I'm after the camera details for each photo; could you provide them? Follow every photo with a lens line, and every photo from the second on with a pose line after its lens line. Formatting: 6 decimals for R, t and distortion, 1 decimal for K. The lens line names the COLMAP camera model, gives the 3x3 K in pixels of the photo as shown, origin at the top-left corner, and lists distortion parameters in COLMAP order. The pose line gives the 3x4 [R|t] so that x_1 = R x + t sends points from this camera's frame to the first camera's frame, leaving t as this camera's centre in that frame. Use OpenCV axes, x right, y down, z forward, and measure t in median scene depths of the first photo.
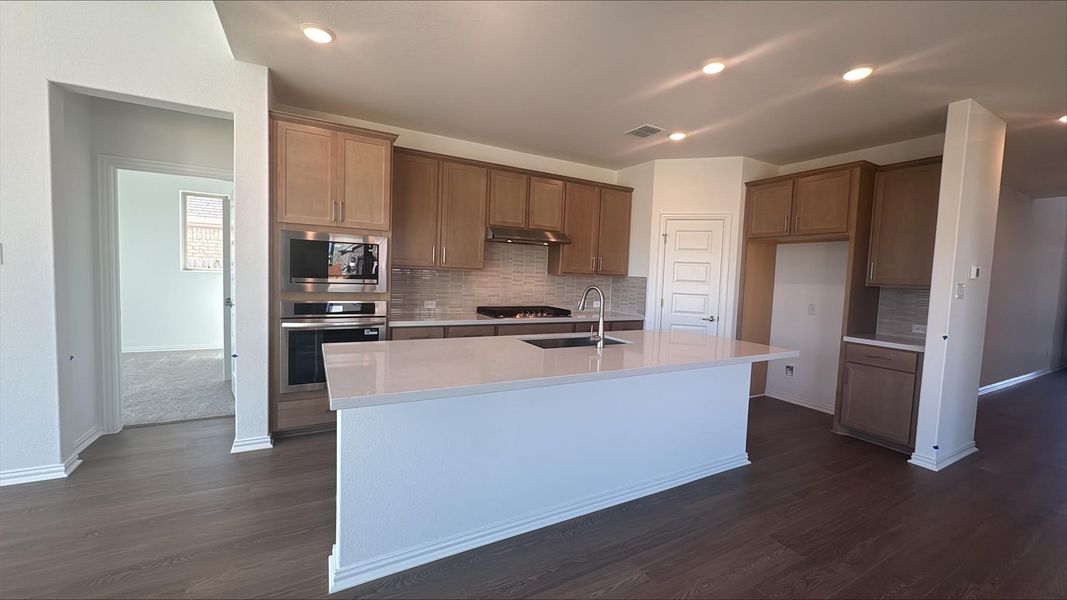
lens RADIAL K [[405.3, 0, 535.4], [0, 405.3, 297.0], [0, 0, 1]] dist [-0.002162, -0.000904]
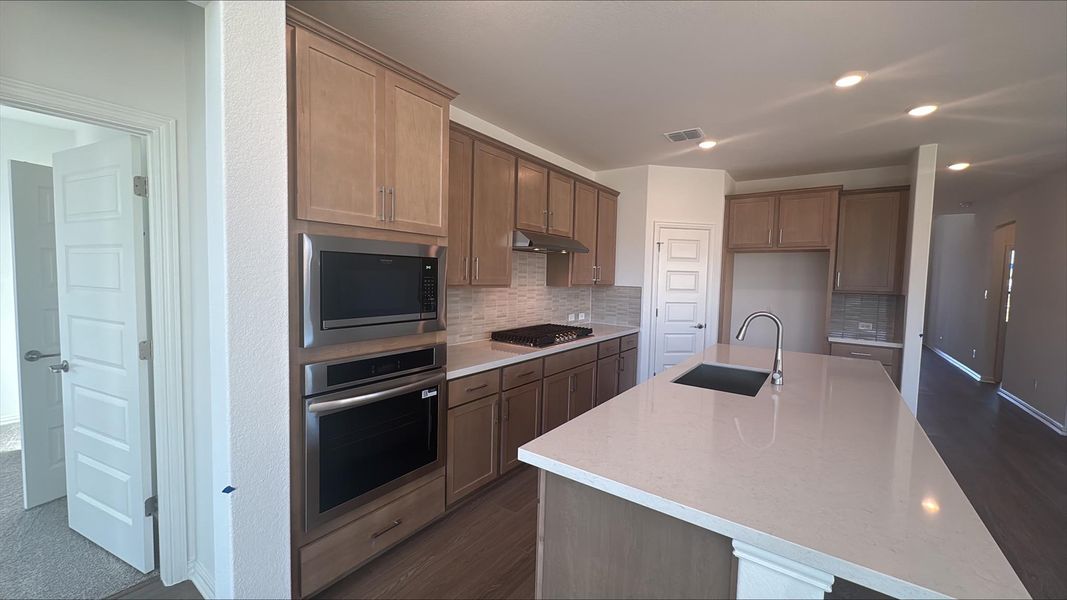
lens RADIAL K [[405.3, 0, 534.9], [0, 405.3, 297.4], [0, 0, 1]] dist [-0.002162, -0.000904]
pose [[0.904887, -0.039696, 0.423796, -0.374814], [0.034960, 0.999209, 0.018947, -0.052390], [-0.424213, -0.002329, 0.905559, 0.245753]]
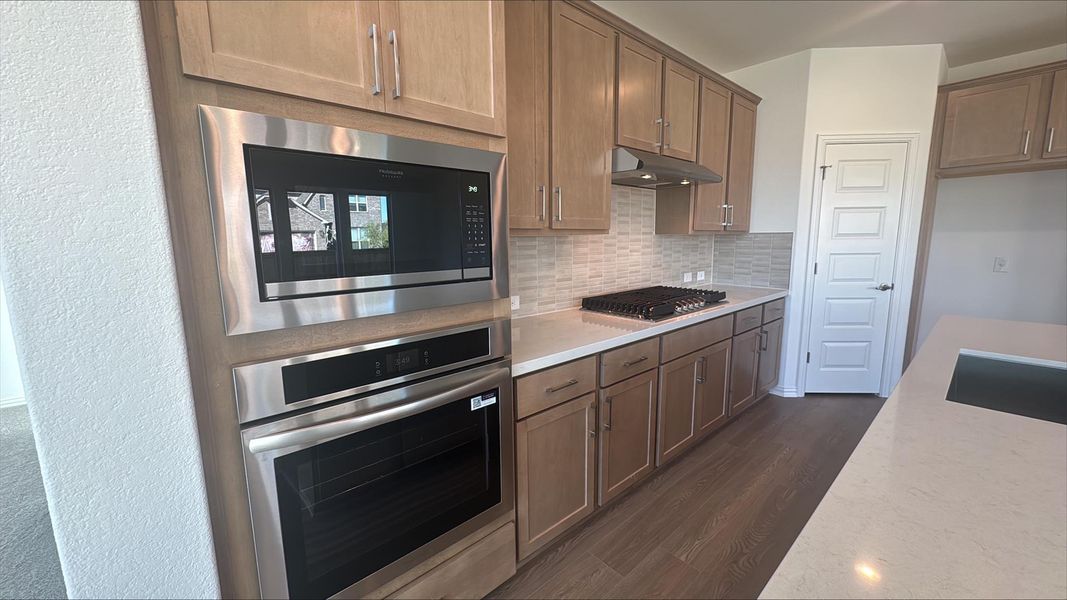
lens RADIAL K [[405.3, 0, 533.7], [0, 405.3, 297.1], [0, 0, 1]] dist [-0.002162, -0.000904]
pose [[0.973836, -0.081545, 0.212115, -0.311564], [0.061786, 0.993249, 0.098182, -0.035757], [-0.218689, -0.082508, 0.972300, 0.441959]]
